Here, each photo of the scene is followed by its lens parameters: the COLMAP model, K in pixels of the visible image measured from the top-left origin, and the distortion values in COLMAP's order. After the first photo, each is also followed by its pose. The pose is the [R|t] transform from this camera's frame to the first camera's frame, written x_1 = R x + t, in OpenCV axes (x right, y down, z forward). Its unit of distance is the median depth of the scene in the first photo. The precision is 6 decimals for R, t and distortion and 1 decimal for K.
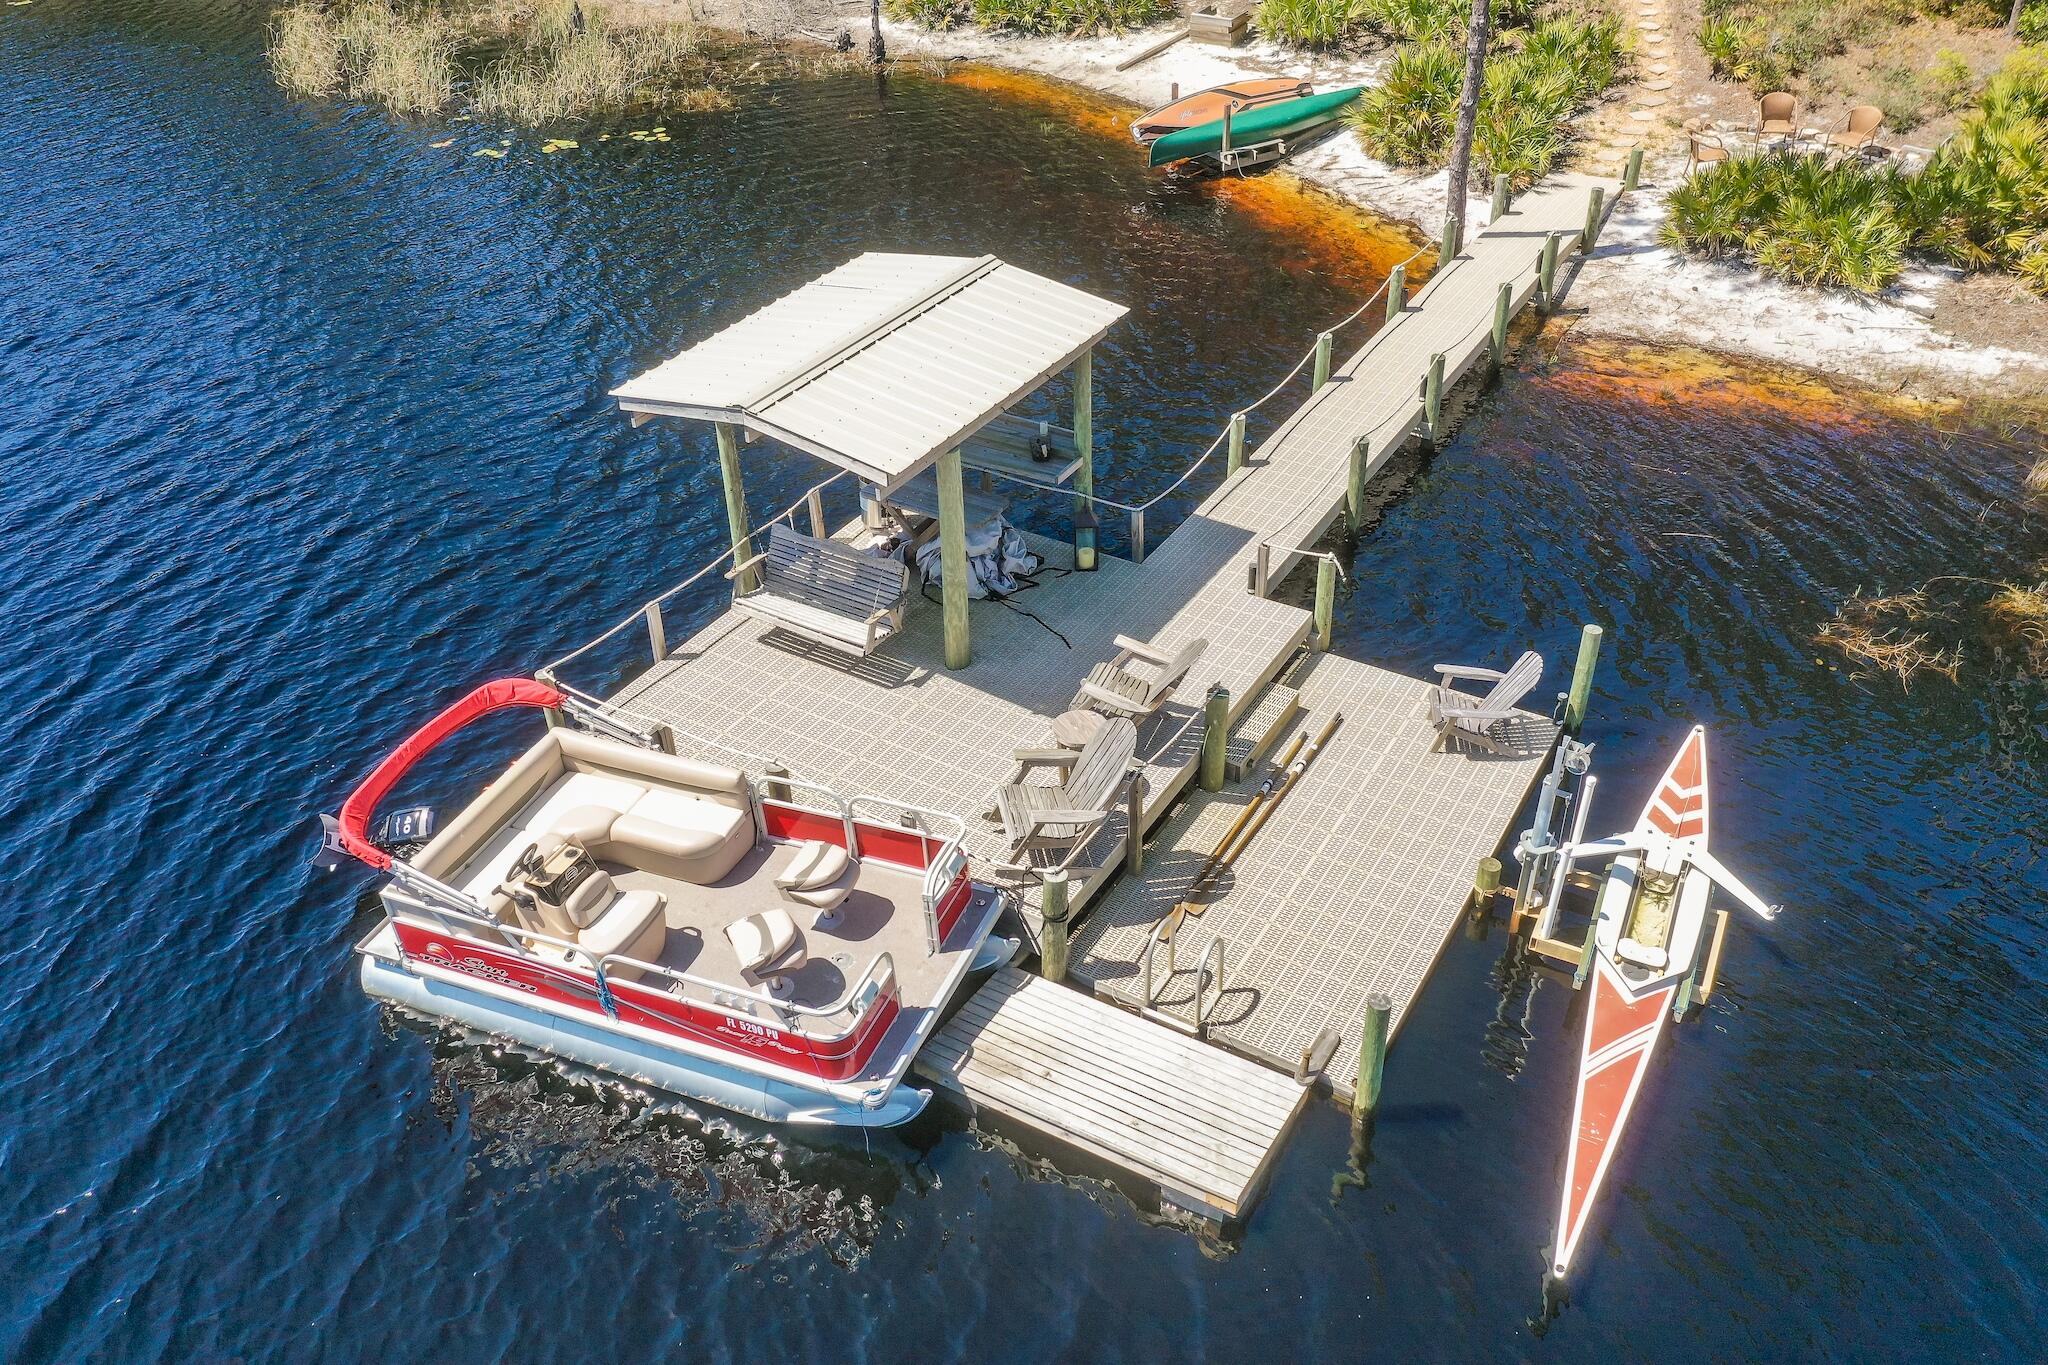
lens RADIAL K [[1615.5, 0, 1024.0], [0, 1615.5, 682.5], [0, 0, 1]] dist [-0.000511, -0.006389]
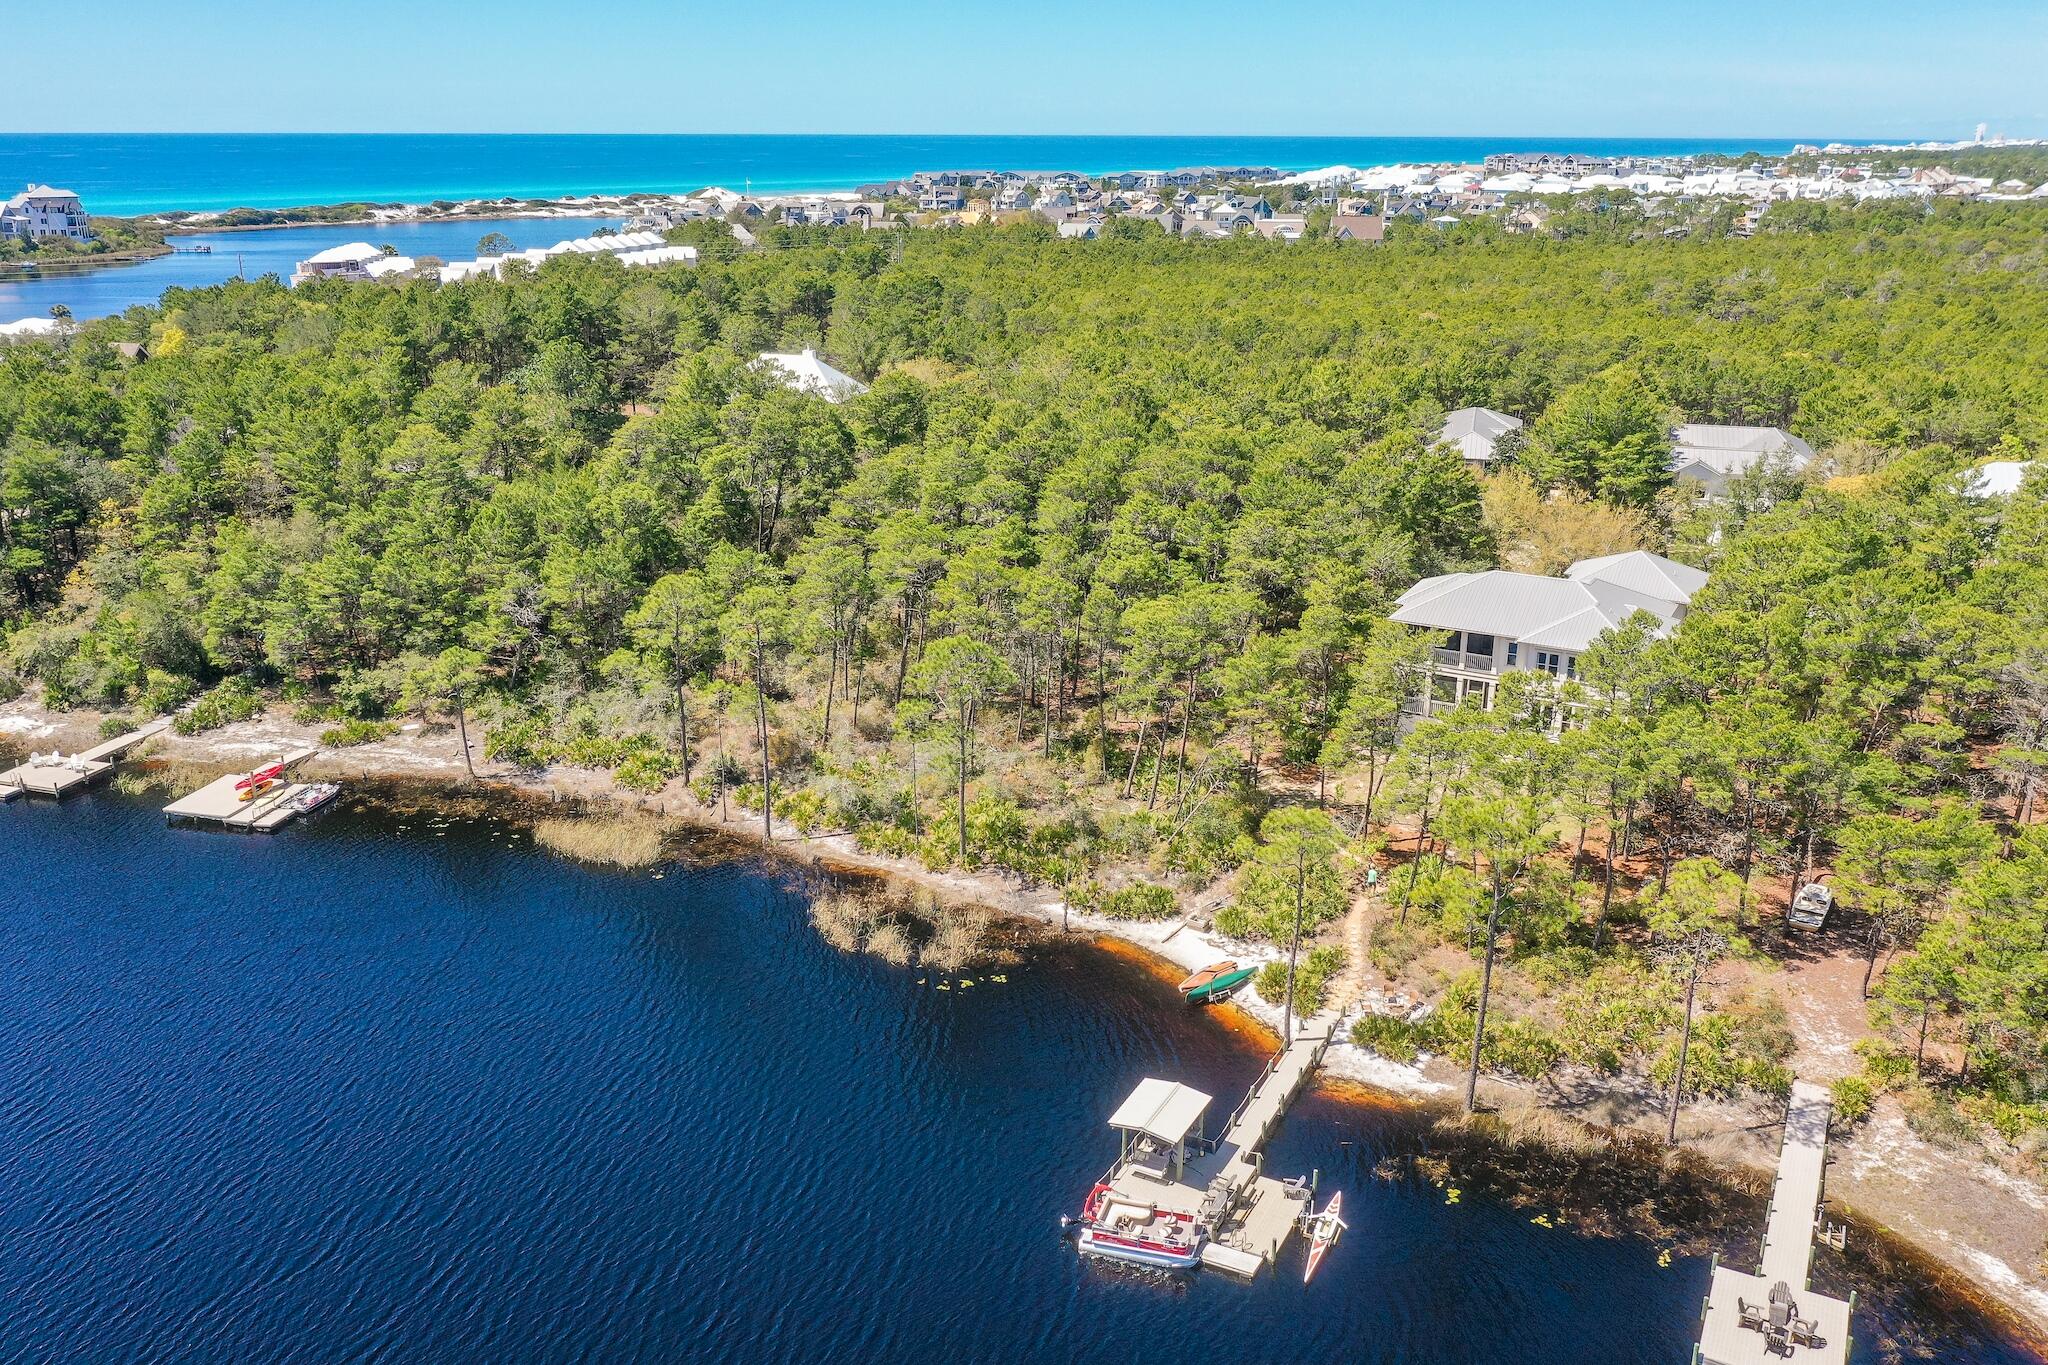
lens RADIAL K [[1655.2, 0, 1019.8], [0, 1655.2, 707.5], [0, 0, 1]] dist [-0.011437, 0.001879]
pose [[0.997551, 0.004940, 0.069772, -0.689449], [0.014684, 0.960485, -0.277944, -0.002039], [-0.068388, 0.278288, 0.958060, -3.182637]]
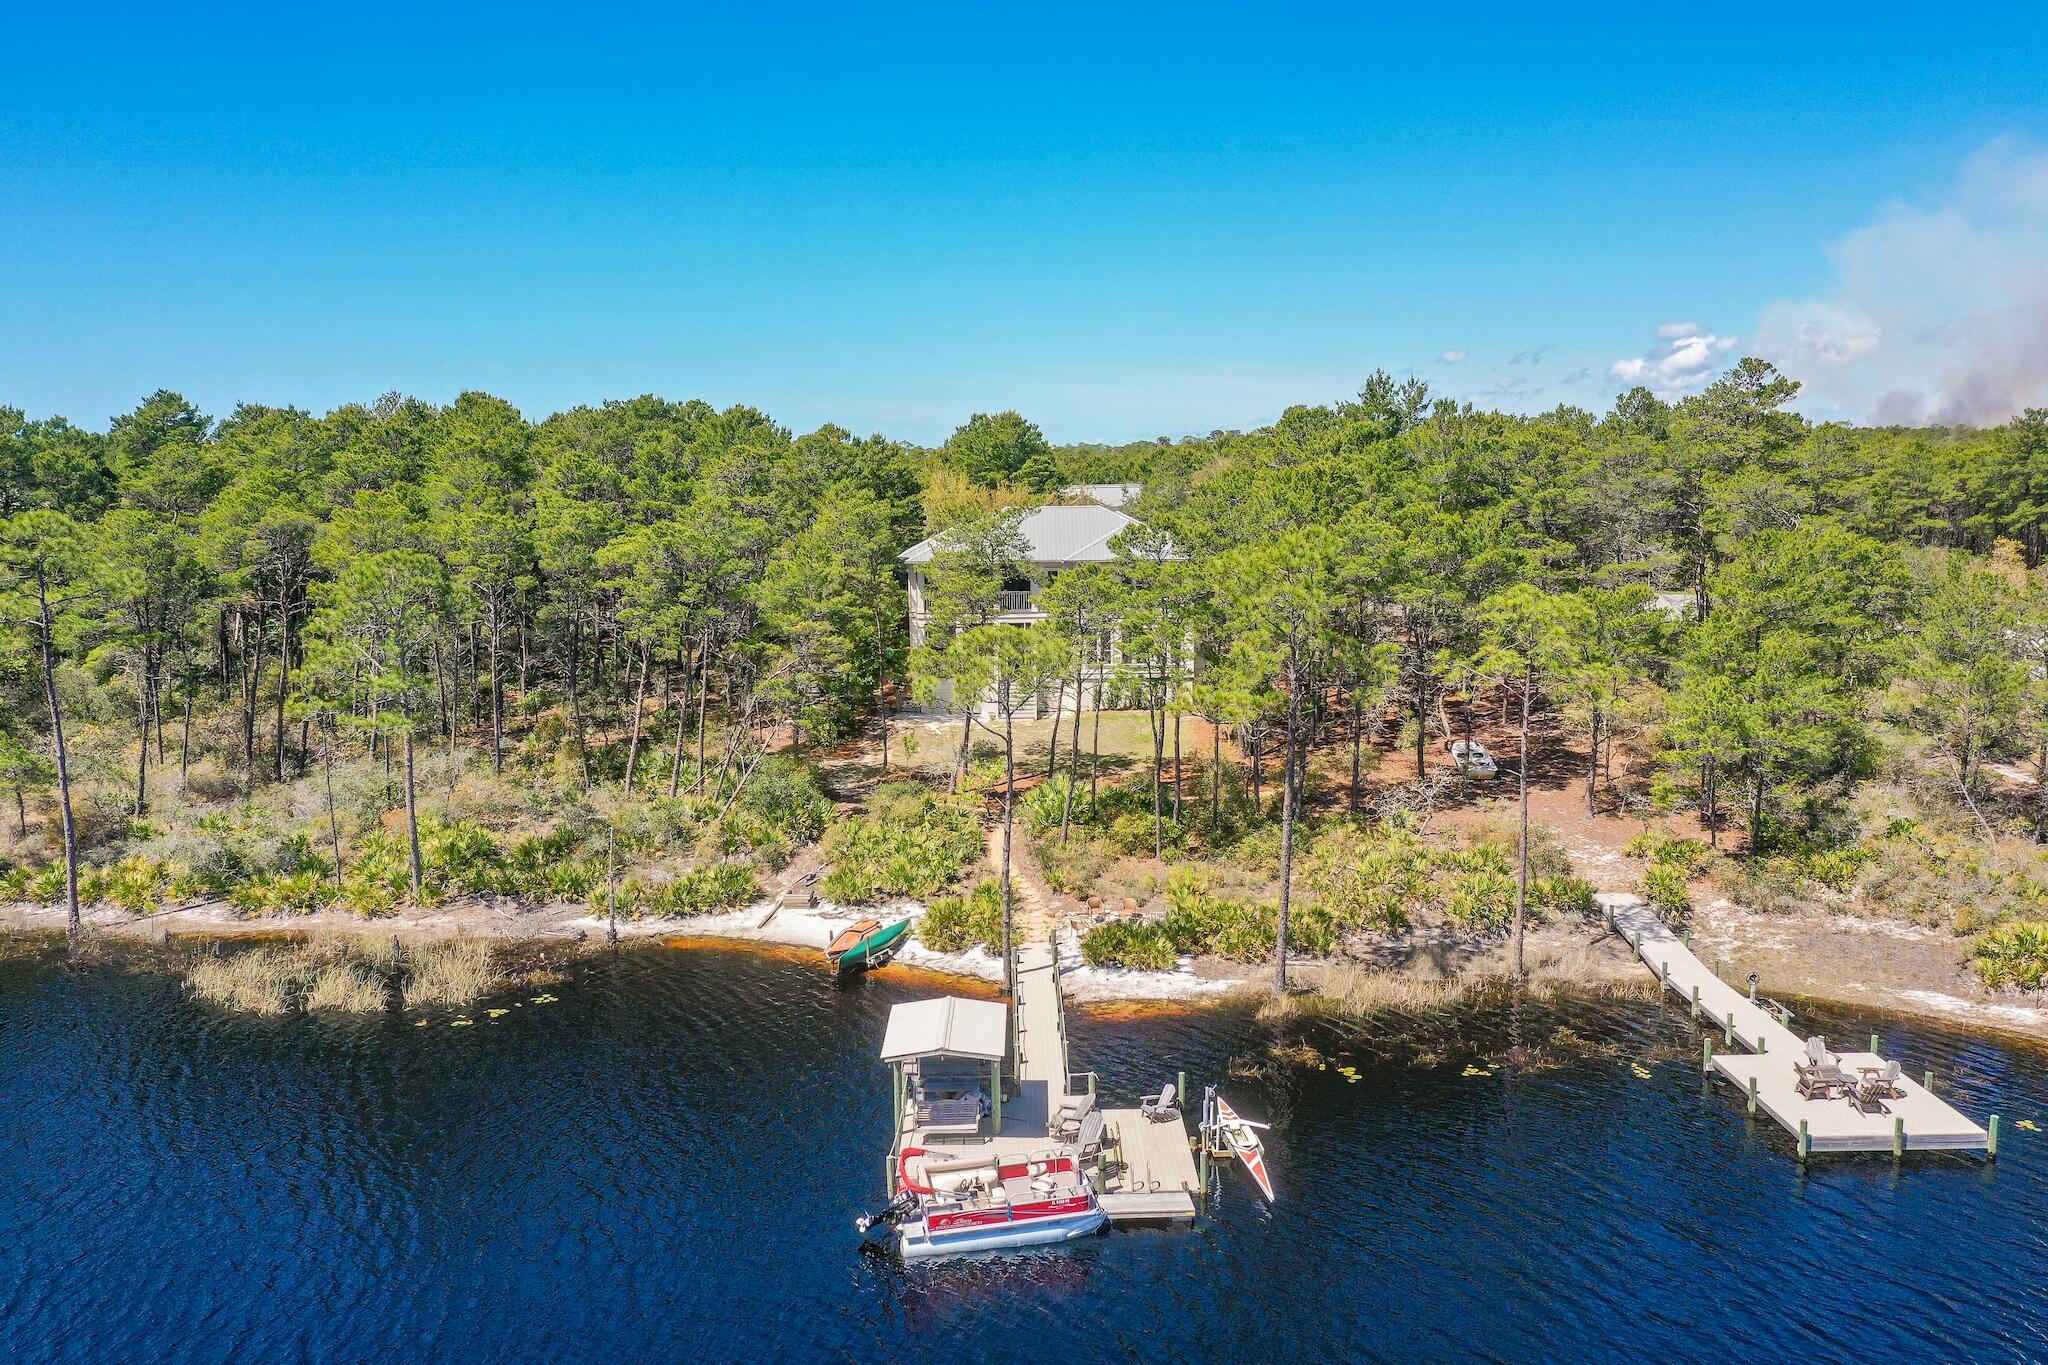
lens RADIAL K [[1597.3, 0, 1022.3], [0, 1597.3, 705.7], [0, 0, 1]] dist [-0.012135, -0.002514]
pose [[0.850621, -0.066788, 0.521520, -1.187771], [0.296639, 0.879919, -0.371144, 0.319274], [-0.434107, 0.470406, 0.768290, -1.267911]]
